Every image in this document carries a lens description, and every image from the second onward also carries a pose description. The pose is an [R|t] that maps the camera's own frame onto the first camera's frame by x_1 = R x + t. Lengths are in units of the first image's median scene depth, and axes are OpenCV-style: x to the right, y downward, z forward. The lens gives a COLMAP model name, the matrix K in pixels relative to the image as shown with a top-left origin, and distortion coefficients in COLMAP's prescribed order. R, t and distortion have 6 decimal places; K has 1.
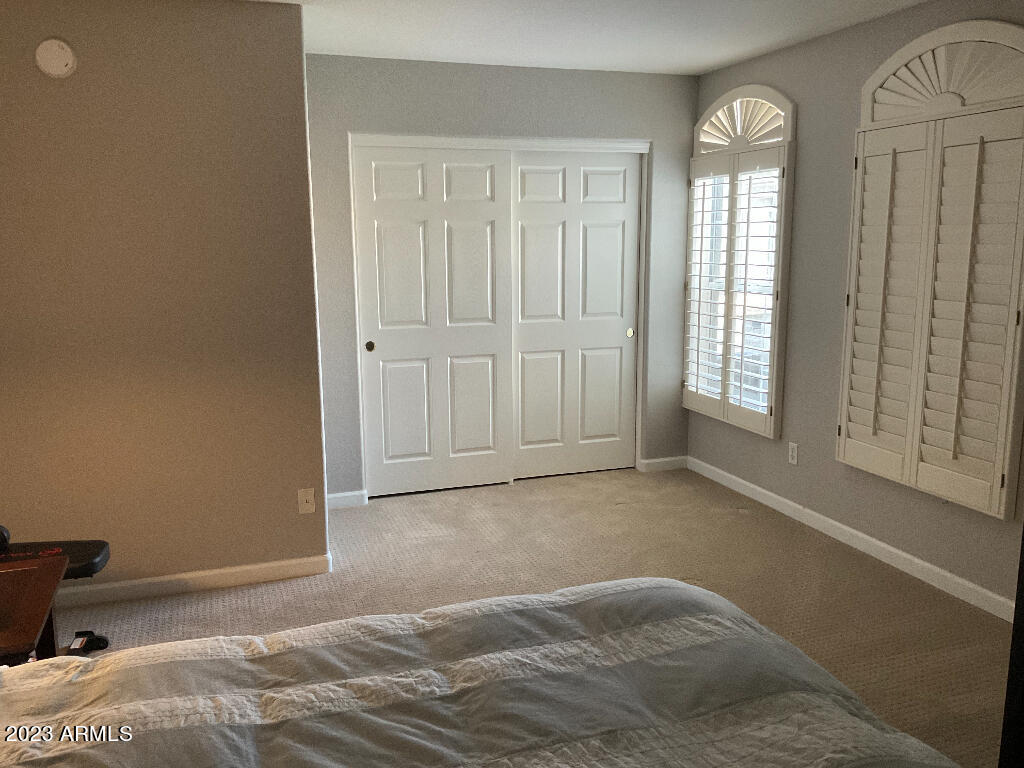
lens RADIAL K [[858.1, 0, 512.4], [0, 858.1, 384.1], [0, 0, 1]] dist [0.004442, 0.003170]
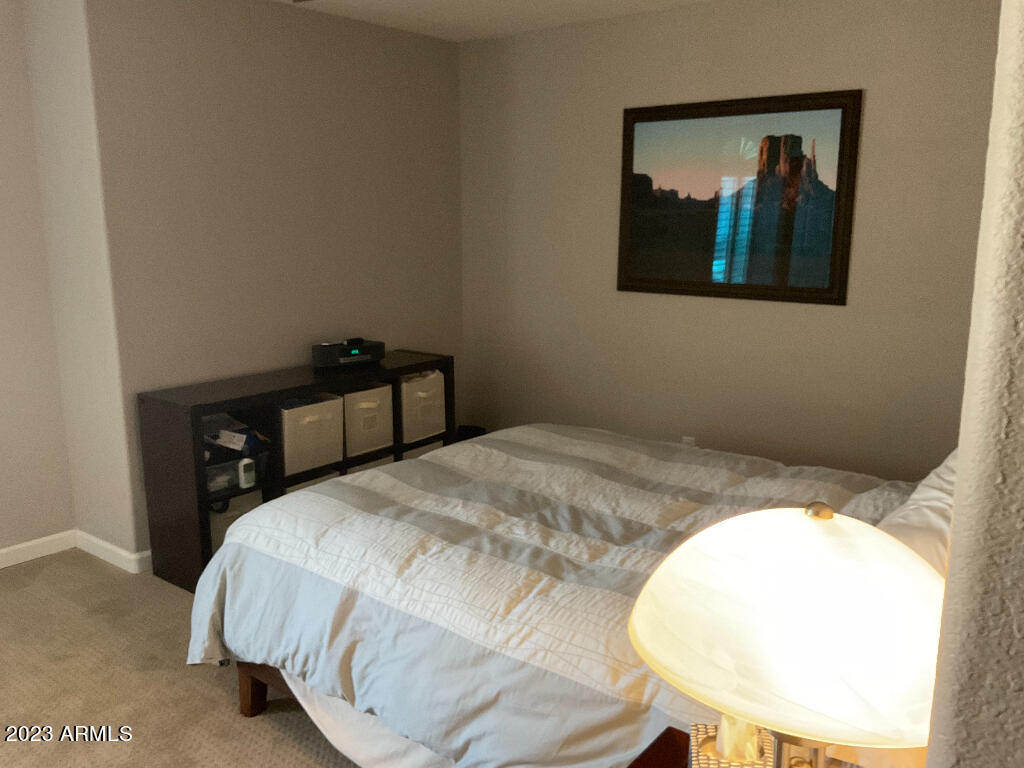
lens RADIAL K [[858.1, 0, 512.2], [0, 858.1, 384.4], [0, 0, 1]] dist [0.004442, 0.003170]
pose [[-0.536213, -0.161745, 0.828441, -1.259901], [0.145849, 0.948952, 0.279676, -0.286813], [-0.831386, 0.270793, -0.485250, 1.628709]]
